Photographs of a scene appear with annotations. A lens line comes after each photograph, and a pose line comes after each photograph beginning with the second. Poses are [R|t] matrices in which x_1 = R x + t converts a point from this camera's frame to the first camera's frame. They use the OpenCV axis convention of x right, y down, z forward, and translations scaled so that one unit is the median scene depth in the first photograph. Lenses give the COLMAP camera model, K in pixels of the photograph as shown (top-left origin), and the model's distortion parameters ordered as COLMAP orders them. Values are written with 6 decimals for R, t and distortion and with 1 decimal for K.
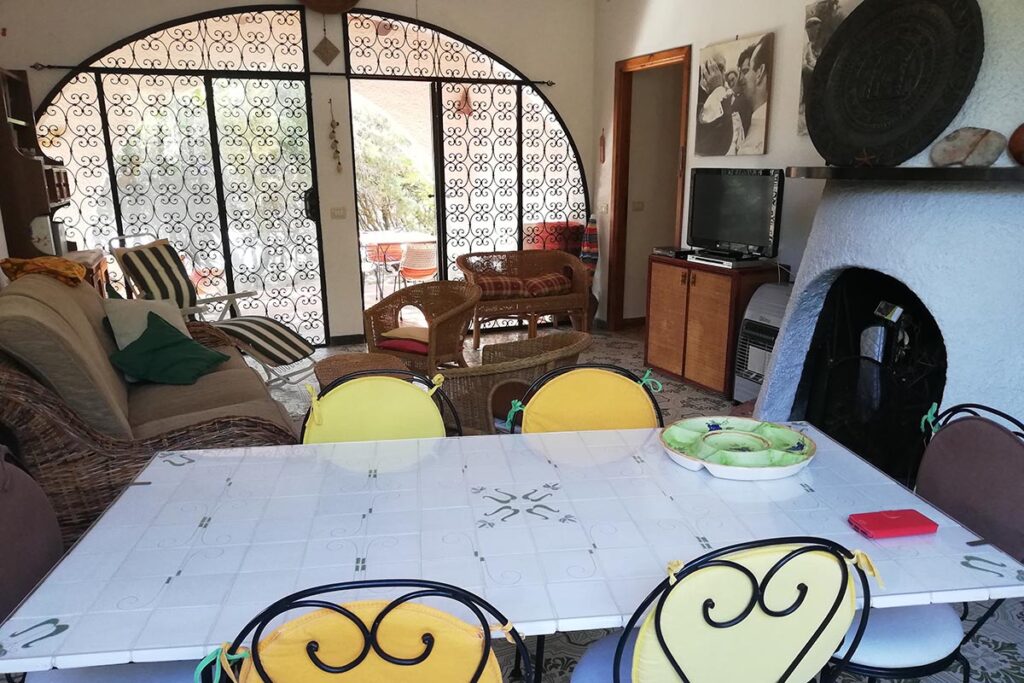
lens RADIAL K [[764.4, 0, 499.7], [0, 764.4, 380.8], [0, 0, 1]] dist [-0.007657, -0.005516]
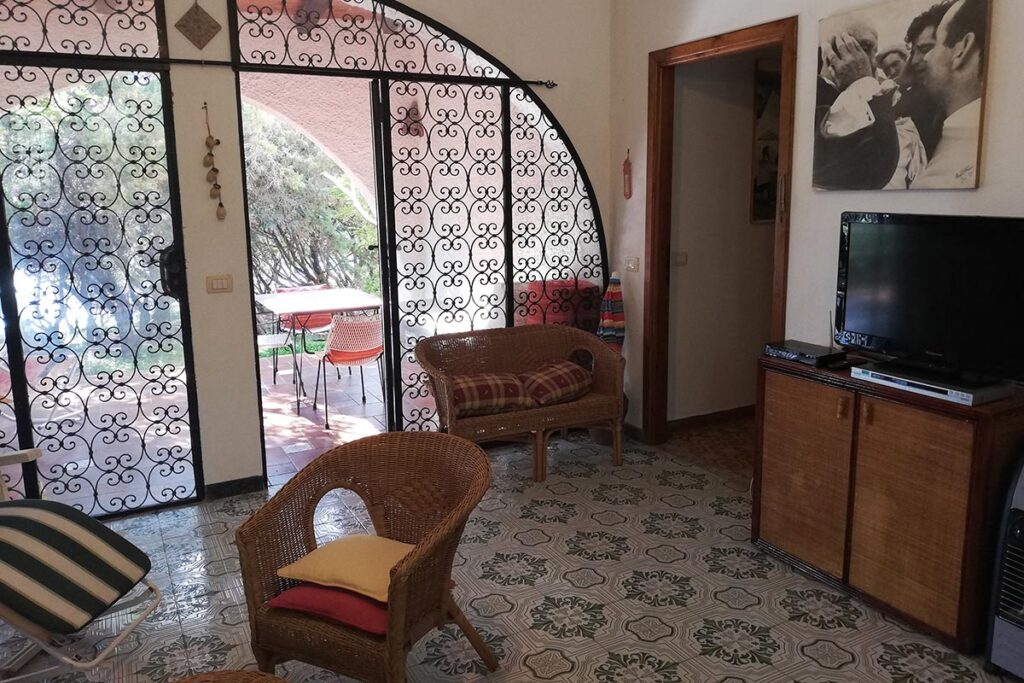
lens RADIAL K [[769.6, 0, 515.0], [0, 769.6, 315.6], [0, 0, 1]] dist [-0.005767, -0.001521]
pose [[0.994716, -0.024410, 0.099722, -0.039388], [0.035622, 0.993042, -0.112246, -0.116737], [-0.096289, 0.115205, 0.988664, 0.370794]]
